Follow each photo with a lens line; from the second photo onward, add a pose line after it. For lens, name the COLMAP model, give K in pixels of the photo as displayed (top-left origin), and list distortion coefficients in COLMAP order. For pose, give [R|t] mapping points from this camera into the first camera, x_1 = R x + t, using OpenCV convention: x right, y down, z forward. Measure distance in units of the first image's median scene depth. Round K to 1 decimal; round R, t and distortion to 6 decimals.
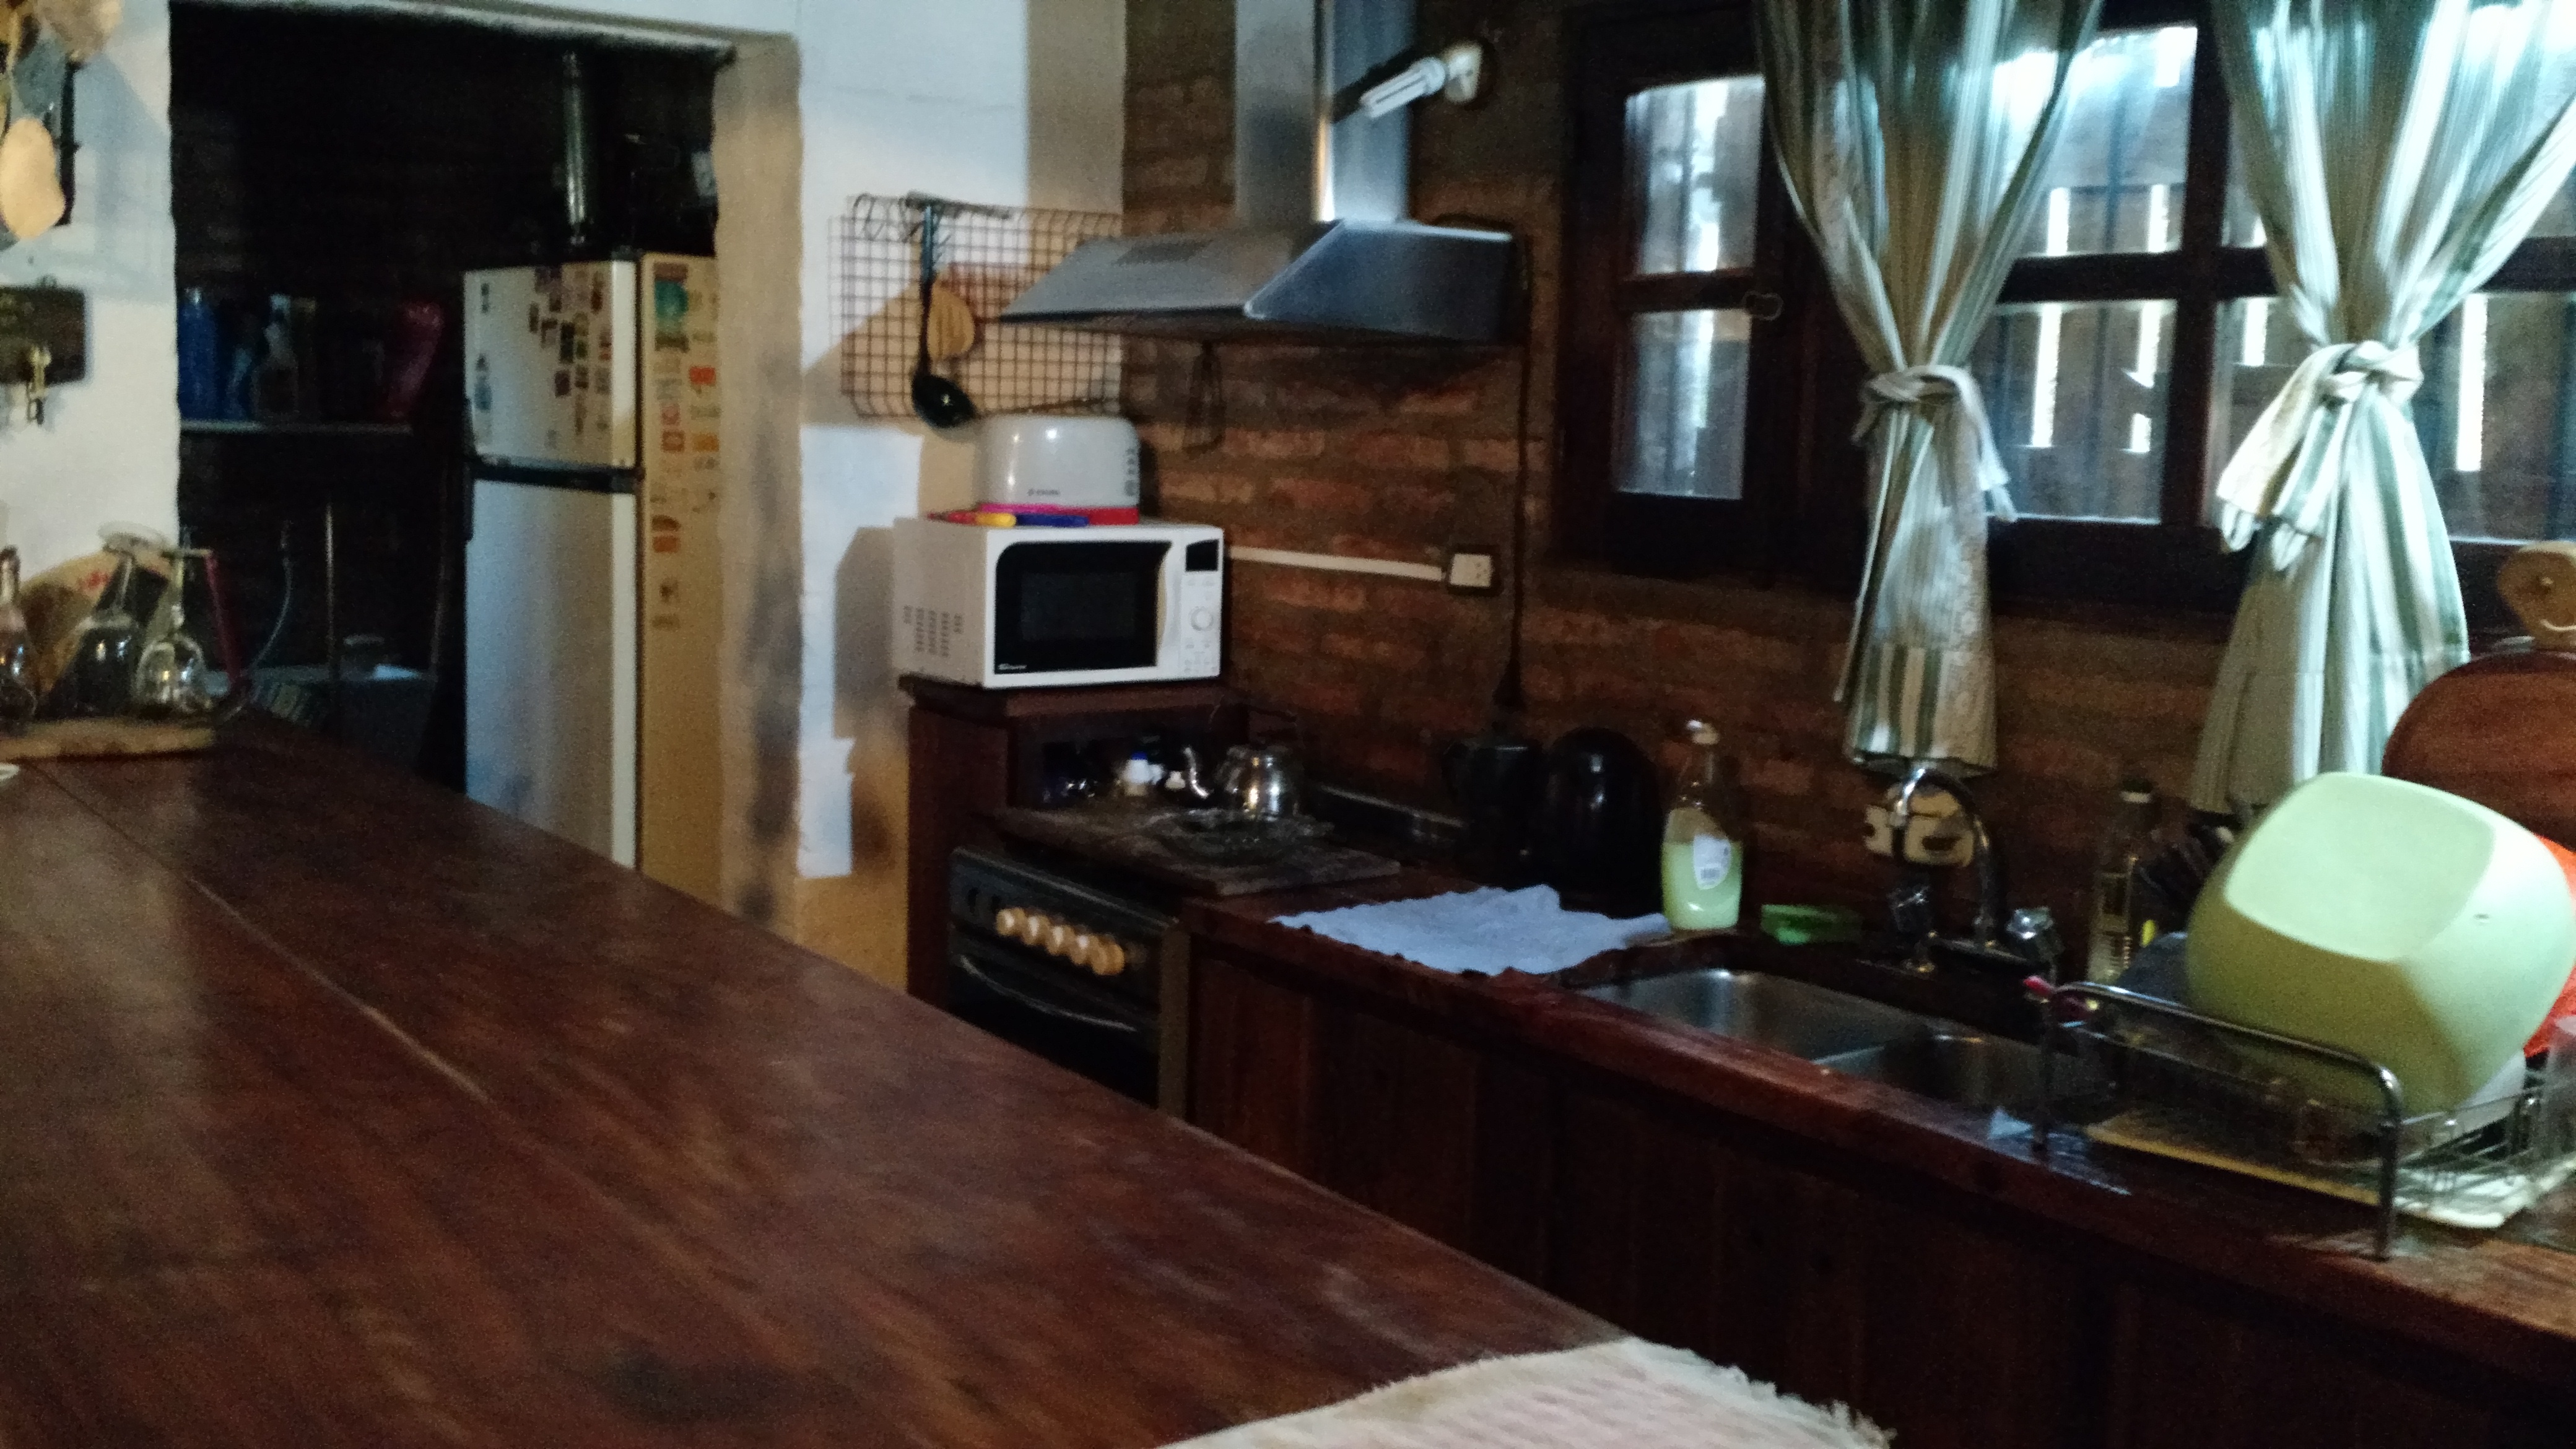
lens RADIAL K [[2386.2, 0, 1279.4], [0, 2386.2, 705.2], [0, 0, 1]] dist [0.136217, -0.346987]
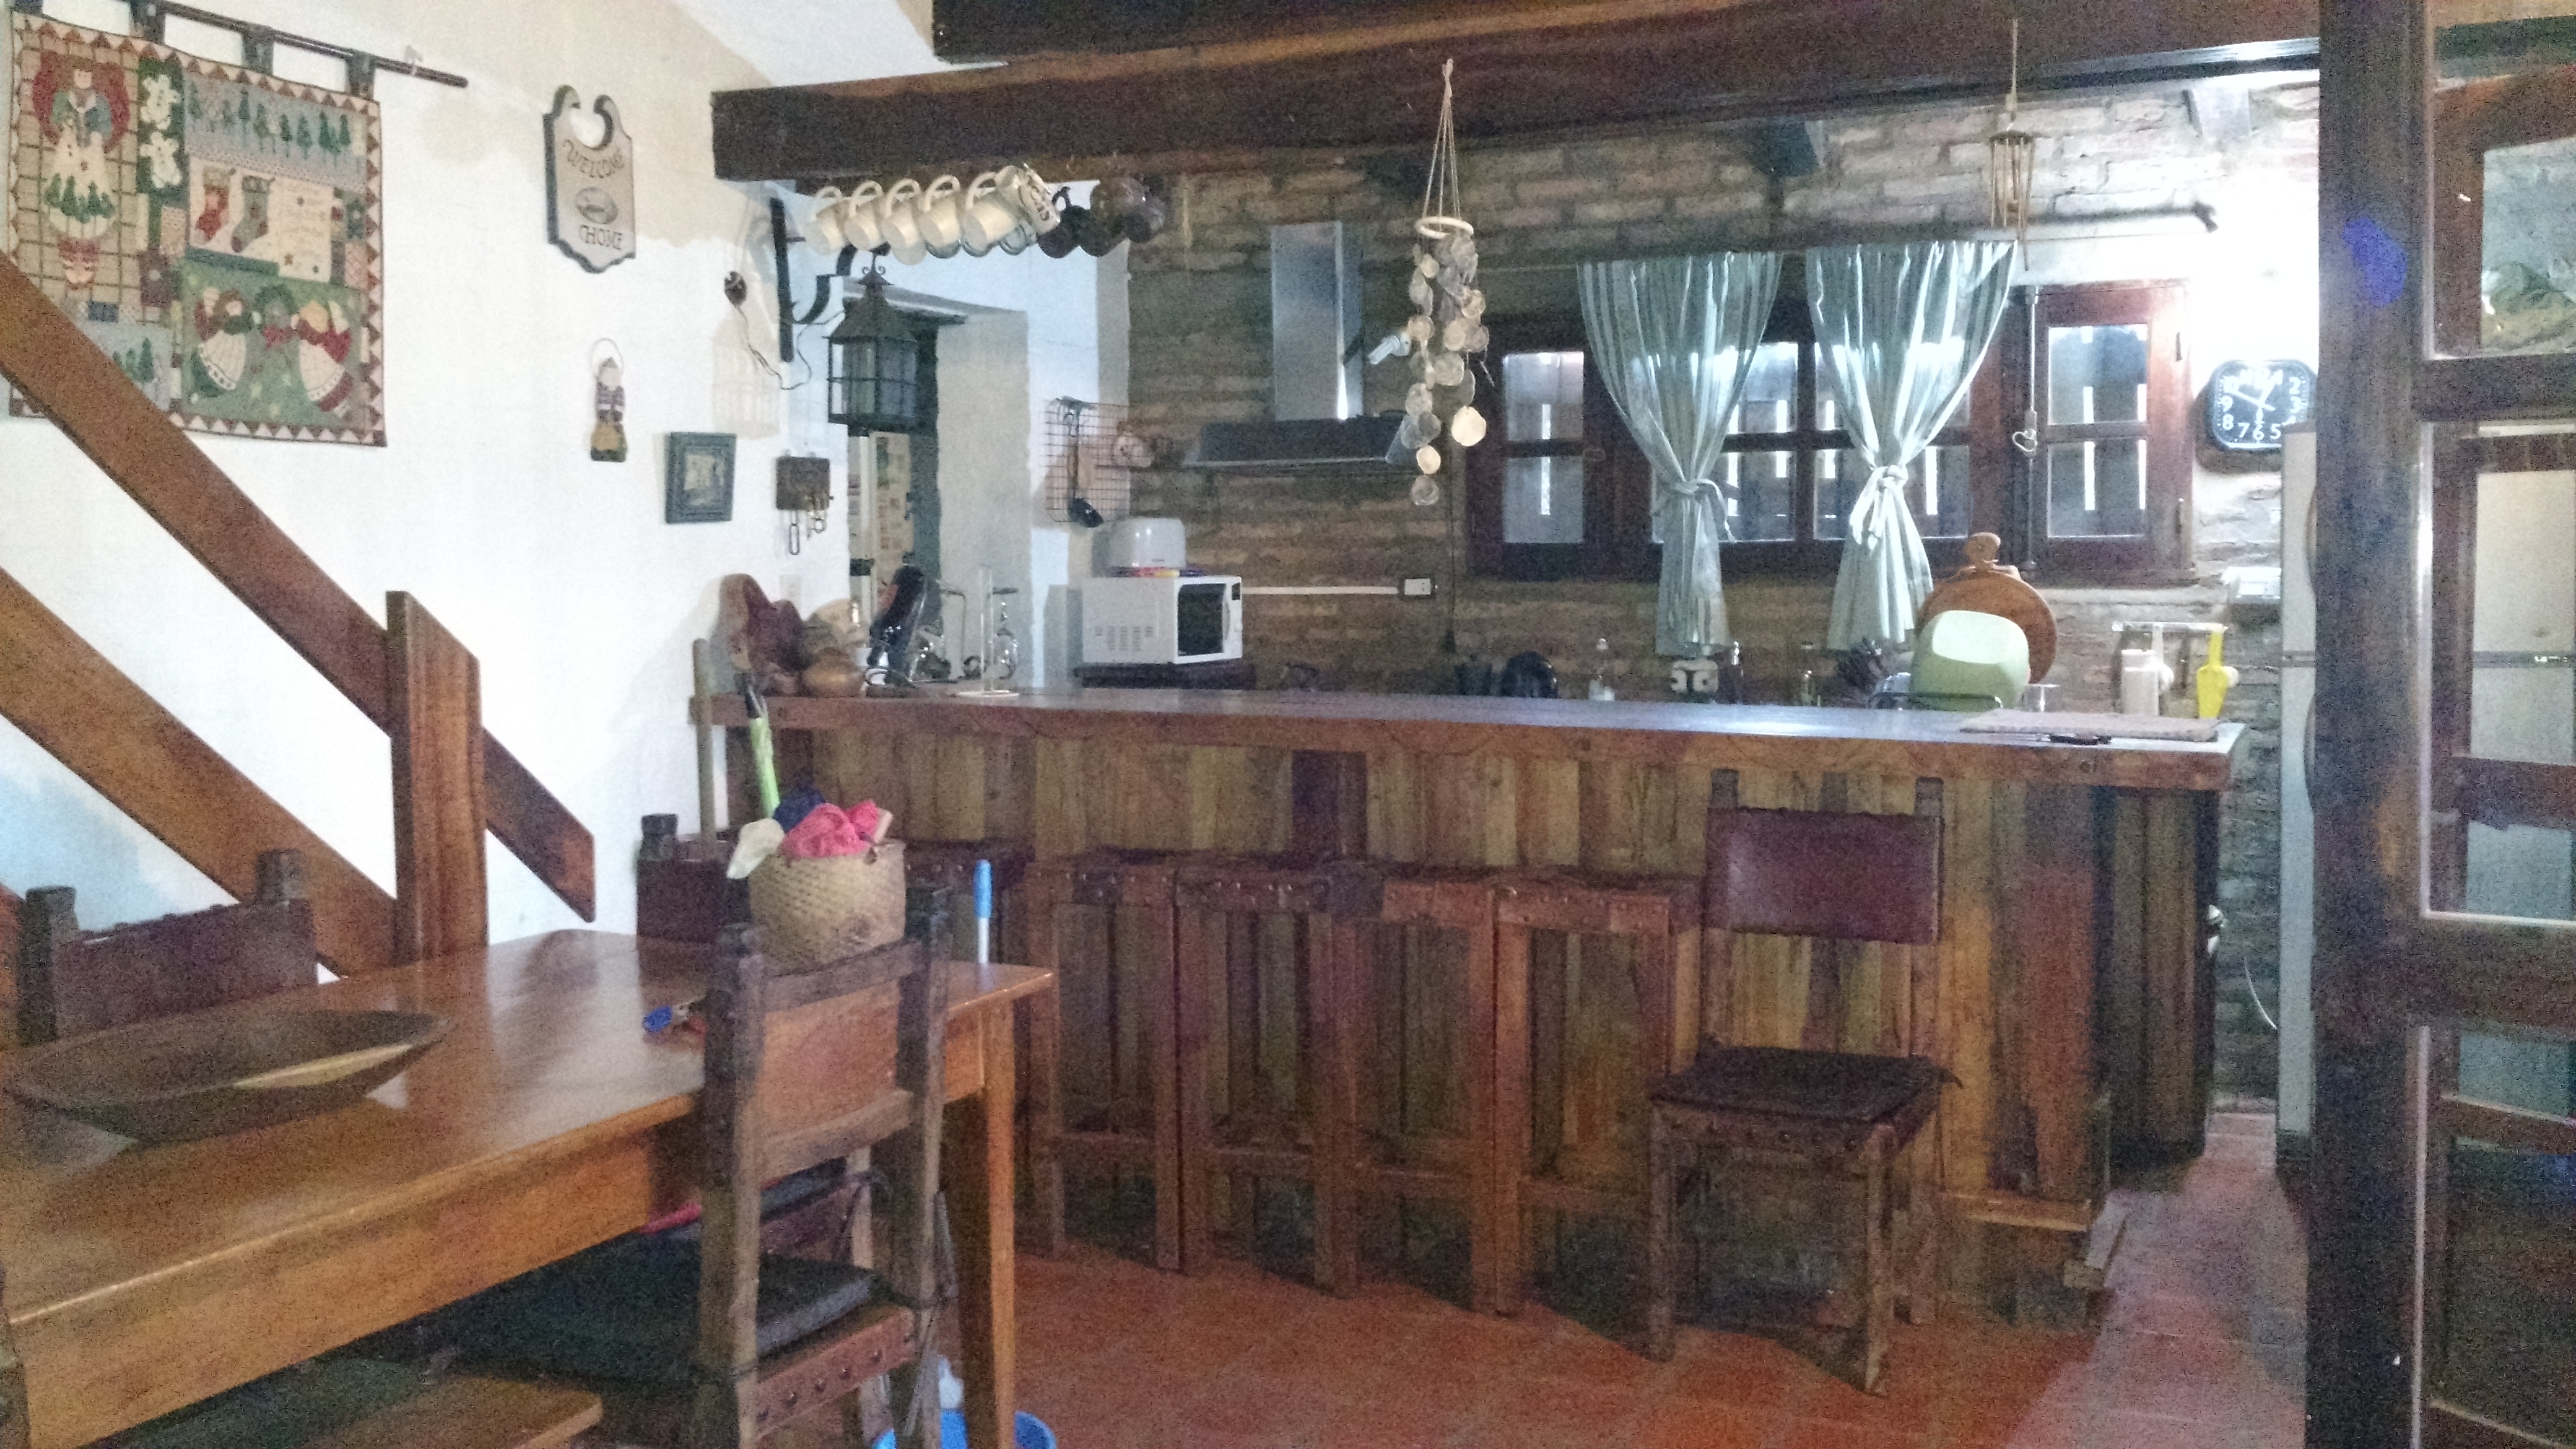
lens RADIAL K [[2386.2, 0, 1279.4], [0, 2386.2, 705.2], [0, 0, 1]] dist [0.136217, -0.346987]
pose [[0.874331, -0.065502, 0.480890, -0.963972], [0.090716, 0.995444, -0.029346, 0.087675], [-0.476777, 0.069282, 0.876290, -0.667900]]
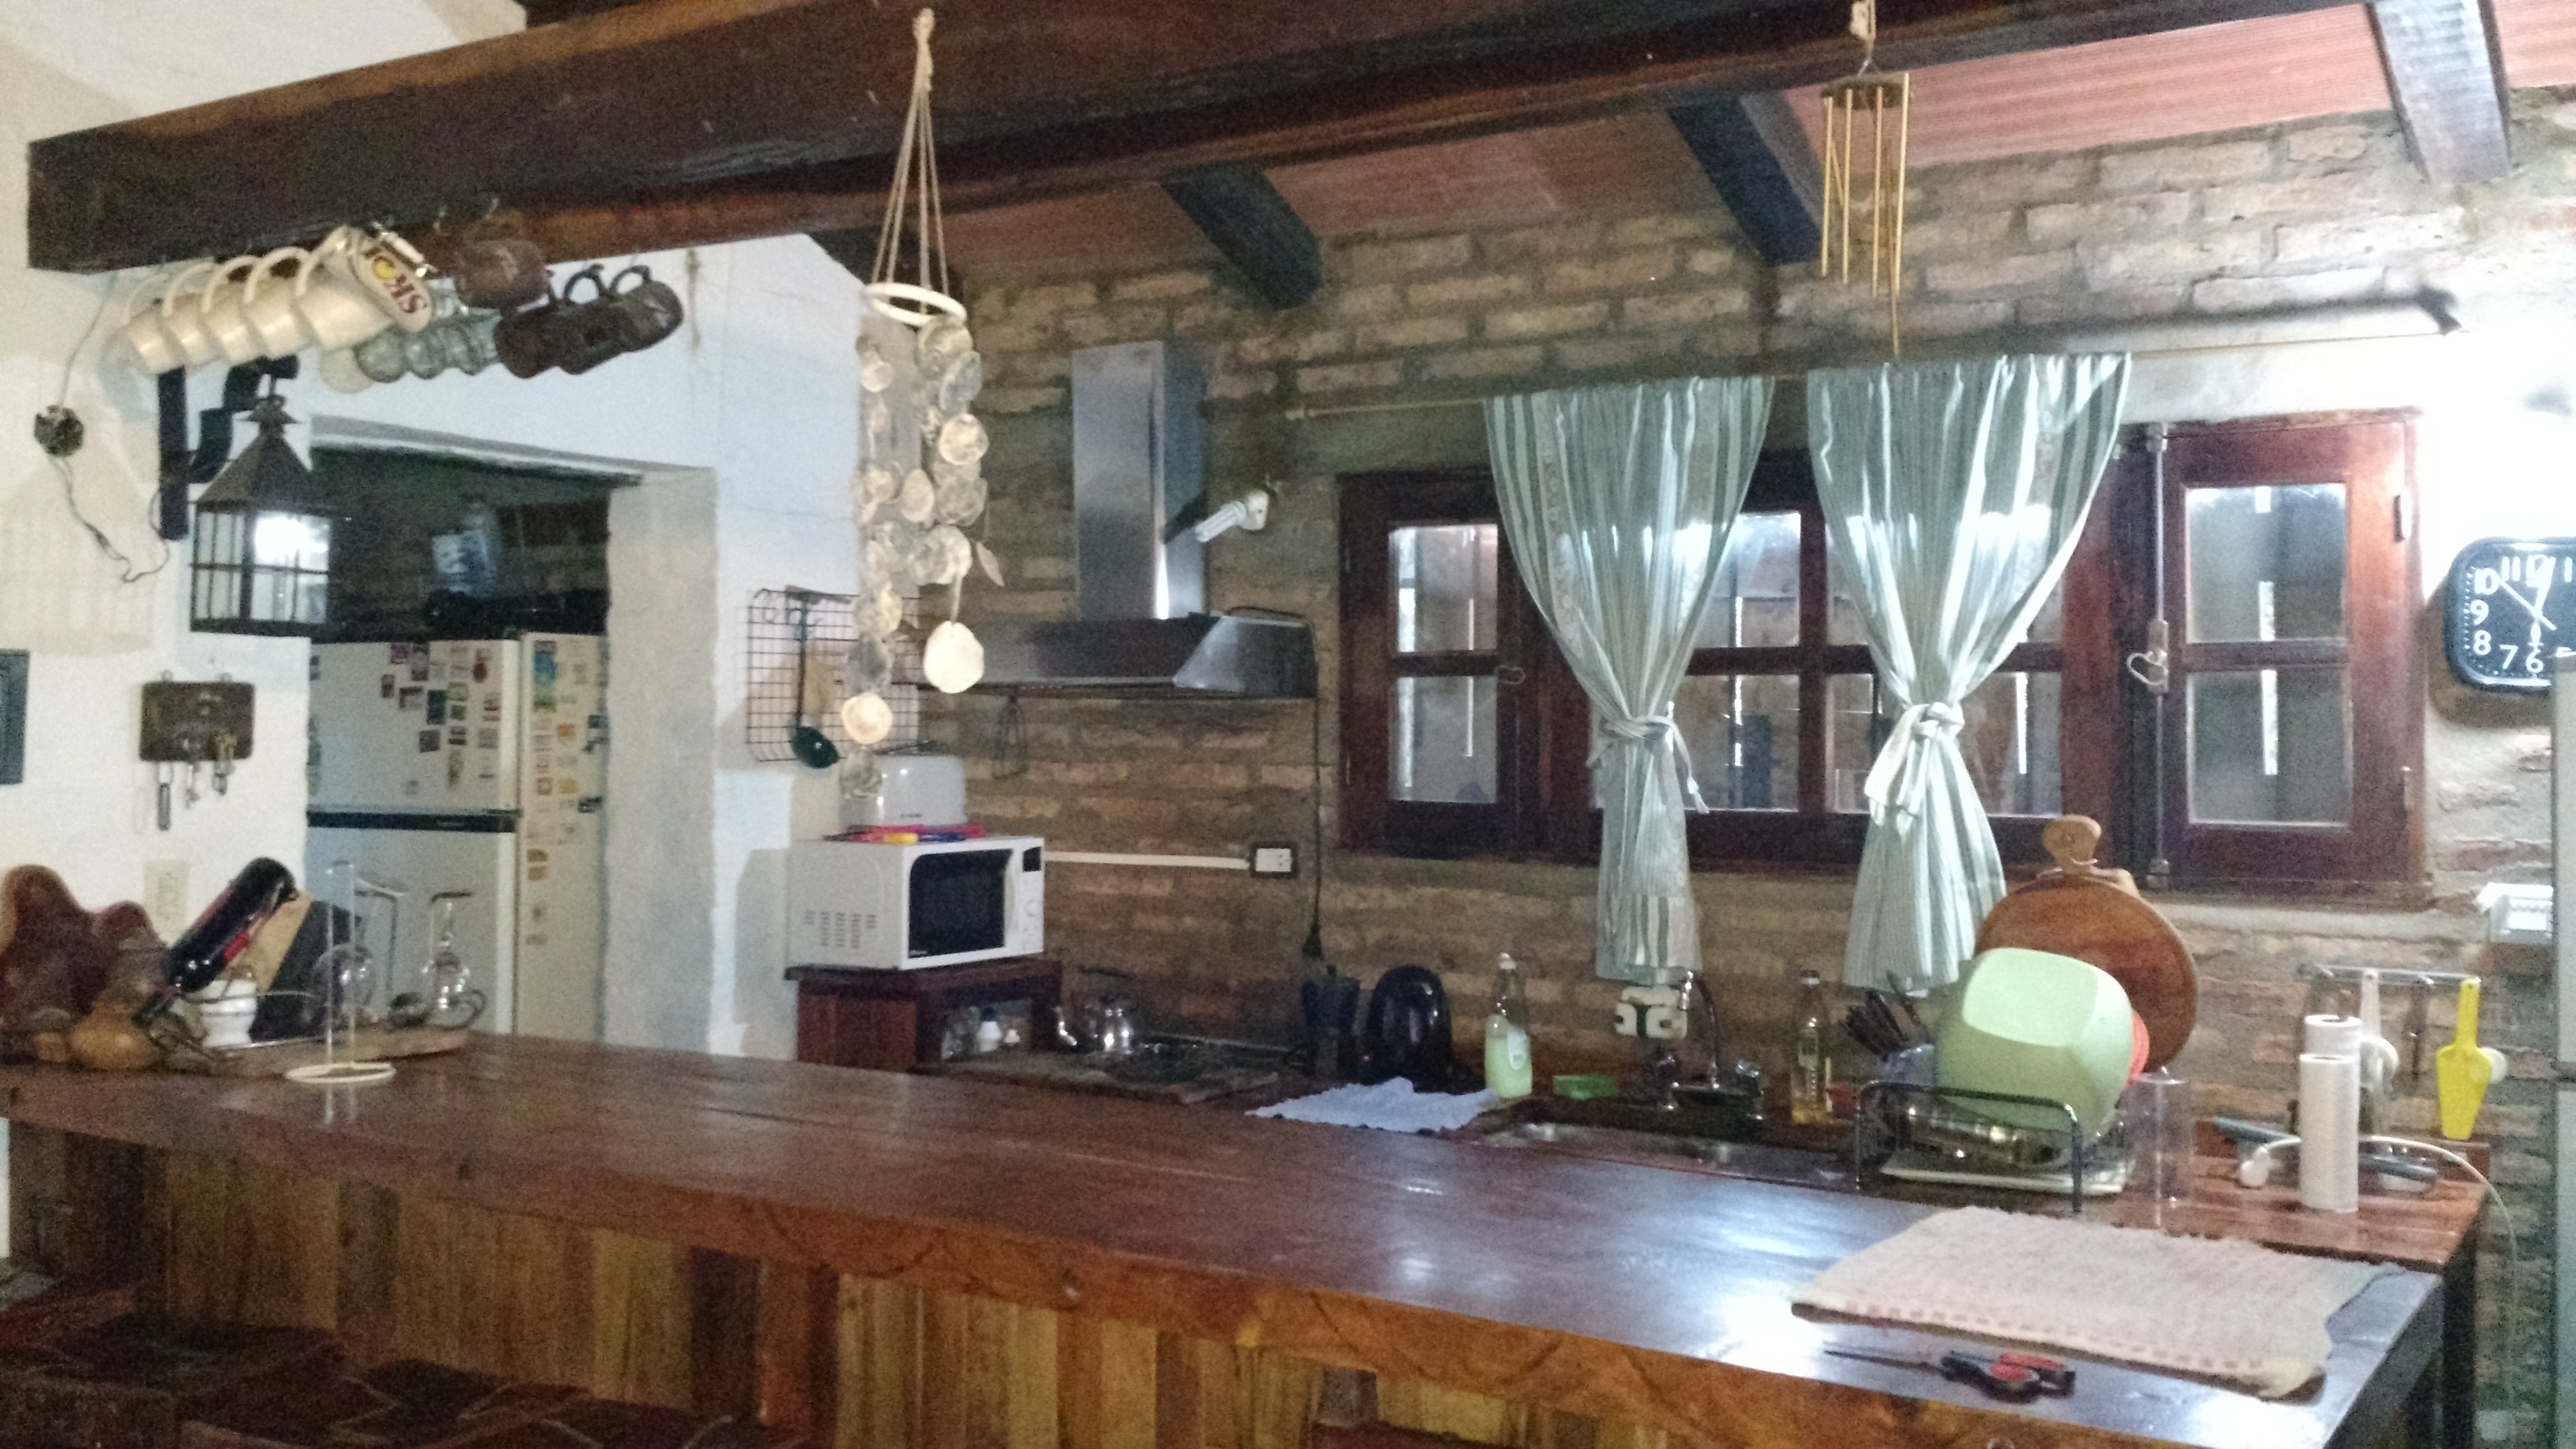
lens RADIAL K [[2366.6, 0, 1279.7], [0, 2366.6, 695.9], [0, 0, 1]] dist [0.142383, -0.346673]
pose [[0.935150, -0.020525, 0.353658, -0.390076], [0.064938, 0.991336, -0.114178, 0.005904], [-0.348250, 0.129740, 0.928380, -0.276748]]
